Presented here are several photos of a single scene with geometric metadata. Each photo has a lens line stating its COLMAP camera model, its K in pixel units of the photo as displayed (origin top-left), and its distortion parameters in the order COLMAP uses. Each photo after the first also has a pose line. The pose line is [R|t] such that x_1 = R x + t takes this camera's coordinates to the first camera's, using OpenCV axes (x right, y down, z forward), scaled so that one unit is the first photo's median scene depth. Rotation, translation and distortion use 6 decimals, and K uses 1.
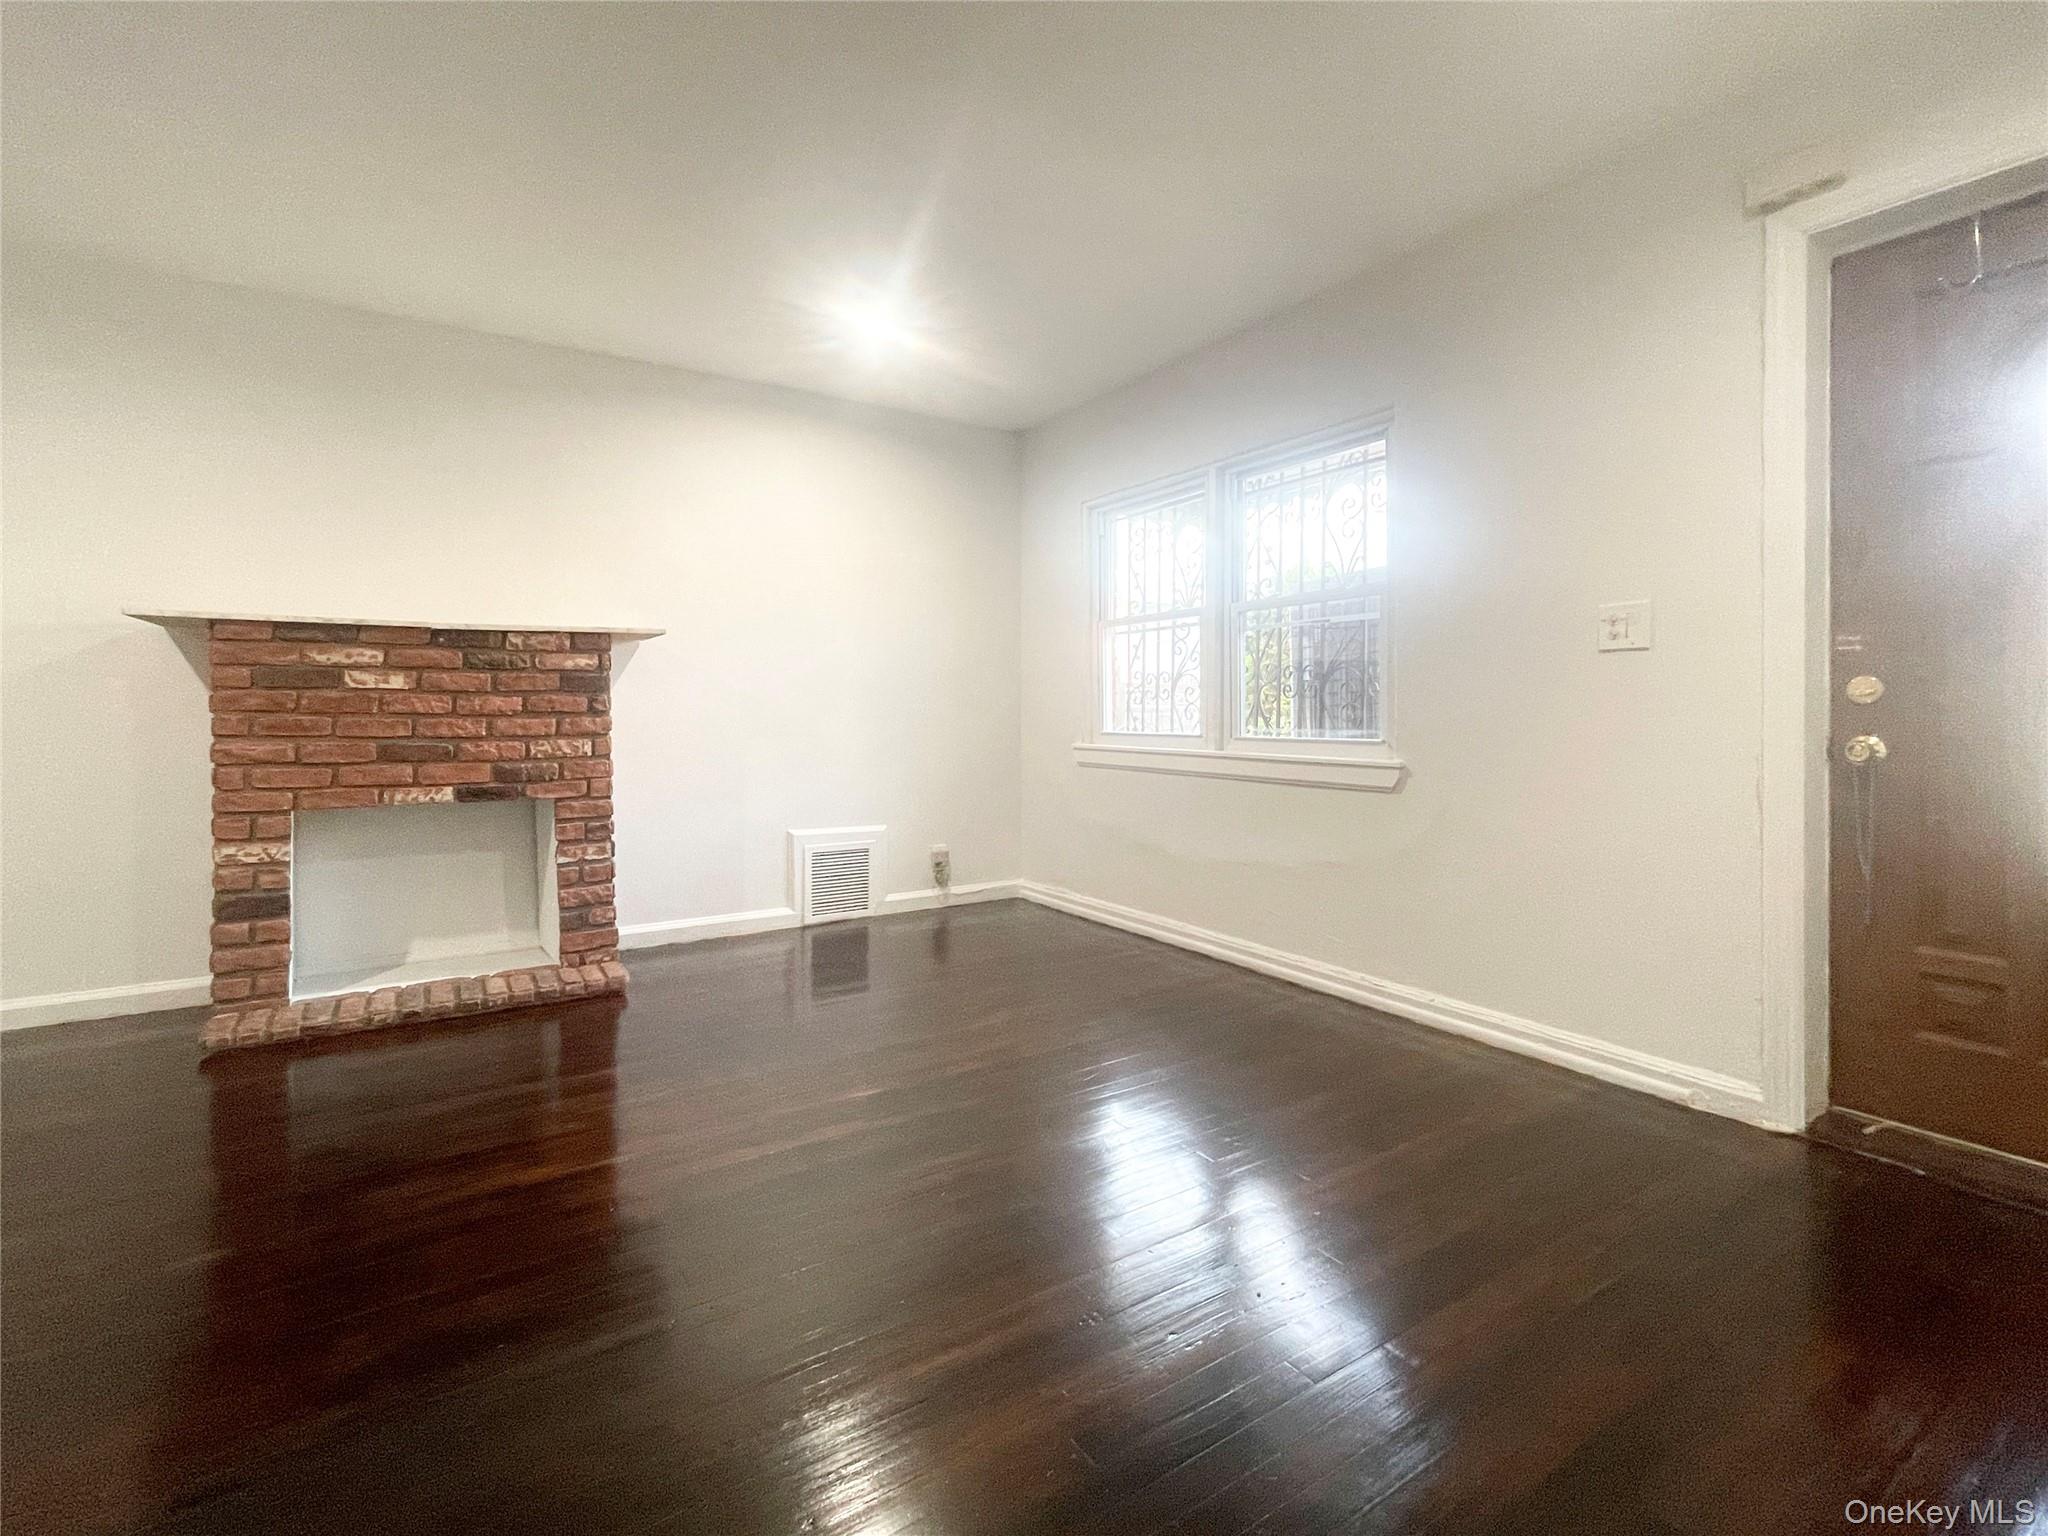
lens RADIAL K [[925.0, 0, 998.6], [0, 925.0, 704.3], [0, 0, 1]] dist [0.002079, 0.001043]
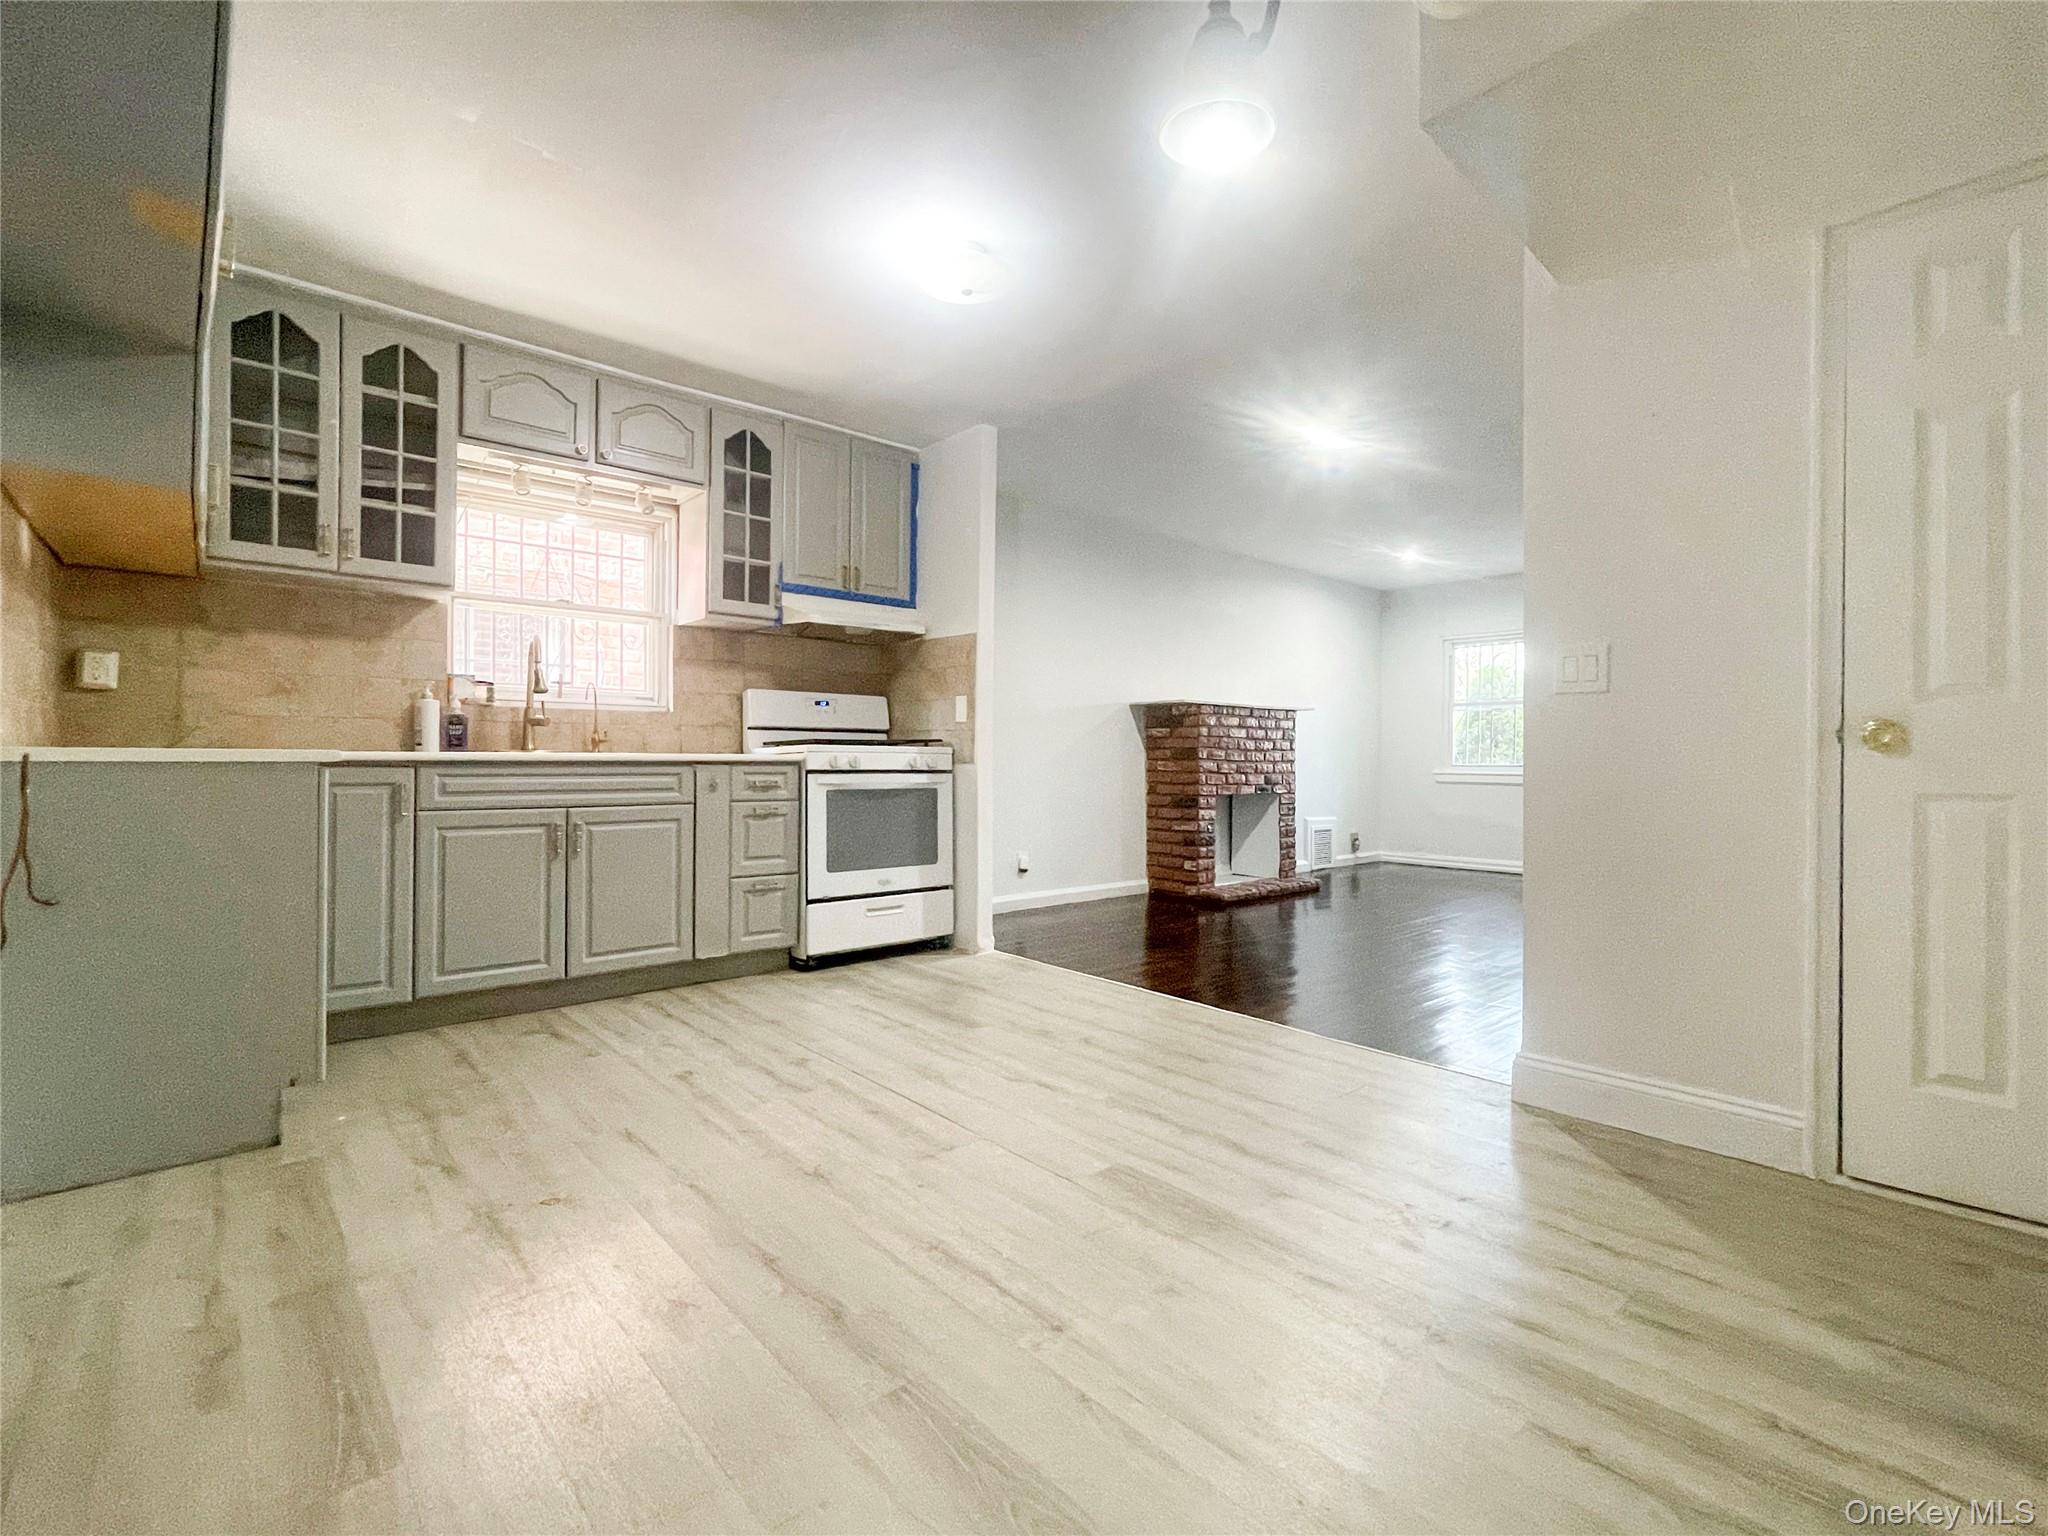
lens RADIAL K [[925.0, 0, 1035.3], [0, 925.0, 761.5], [0, 0, 1]] dist [0.002079, 0.001043]
pose [[0.984331, 0.009947, 0.176049, -1.356337], [-0.011744, 0.999889, 0.009169, 0.021492], [-0.175939, -0.011093, 0.984339, -0.874828]]
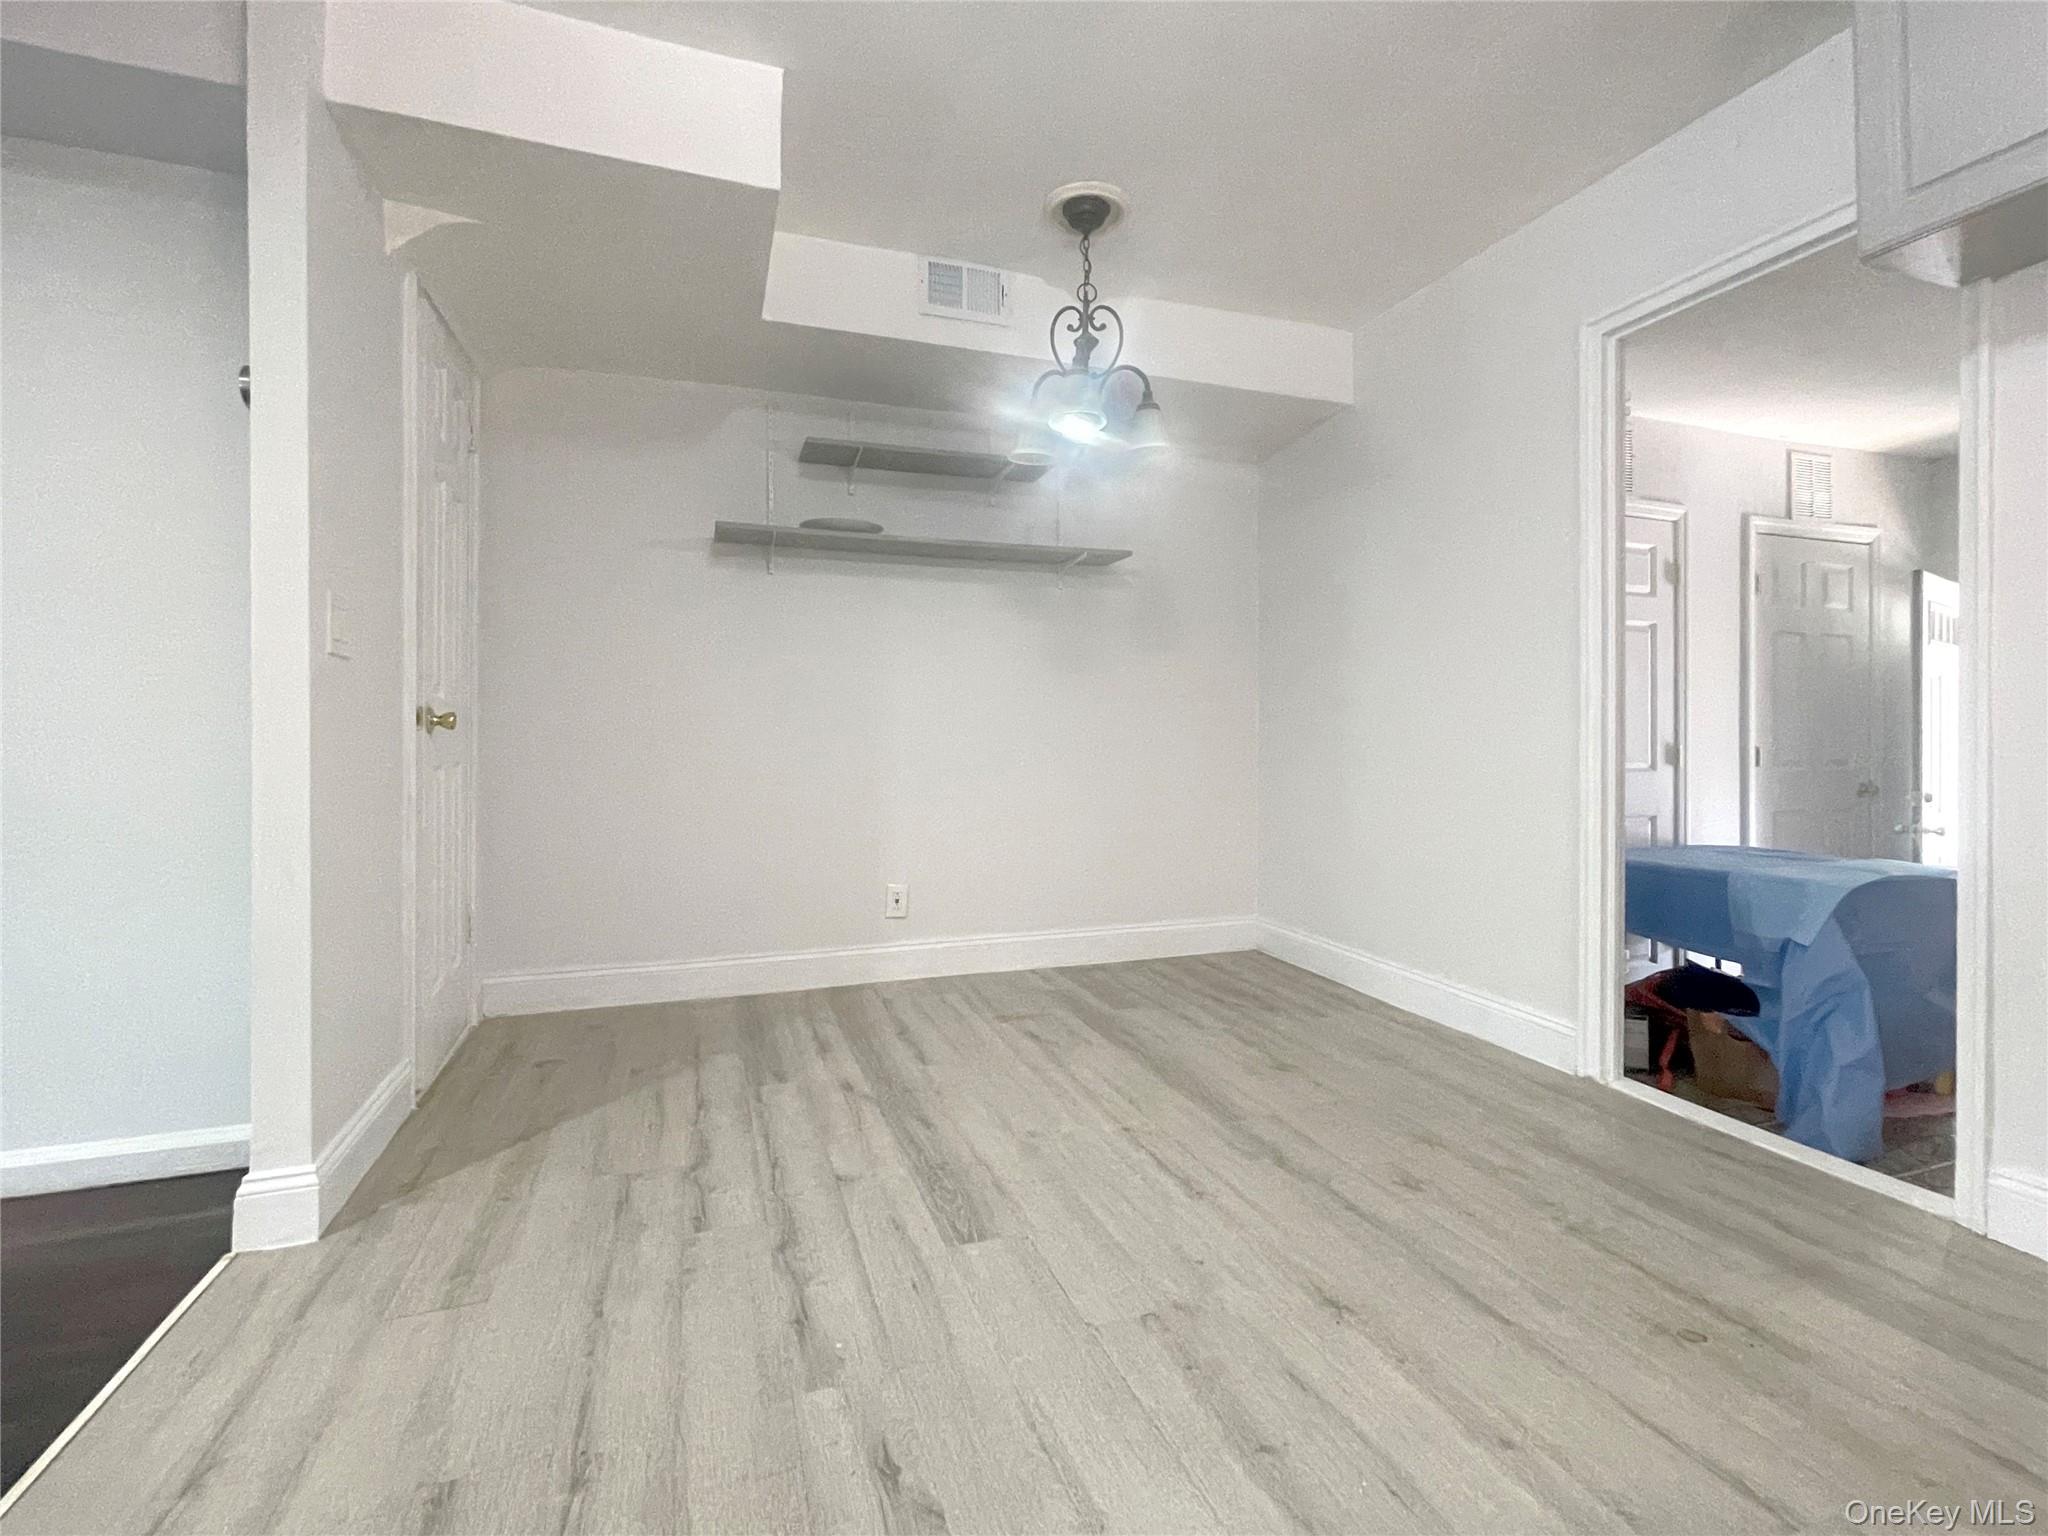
lens RADIAL K [[925.0, 0, 1017.0], [0, 925.0, 749.5], [0, 0, 1]] dist [0.002079, 0.001043]
pose [[-0.974725, 0.001412, 0.223402, -1.336494], [0.001835, 0.999997, 0.001687, 0.025107], [-0.223399, 0.002054, -0.974725, 0.232252]]
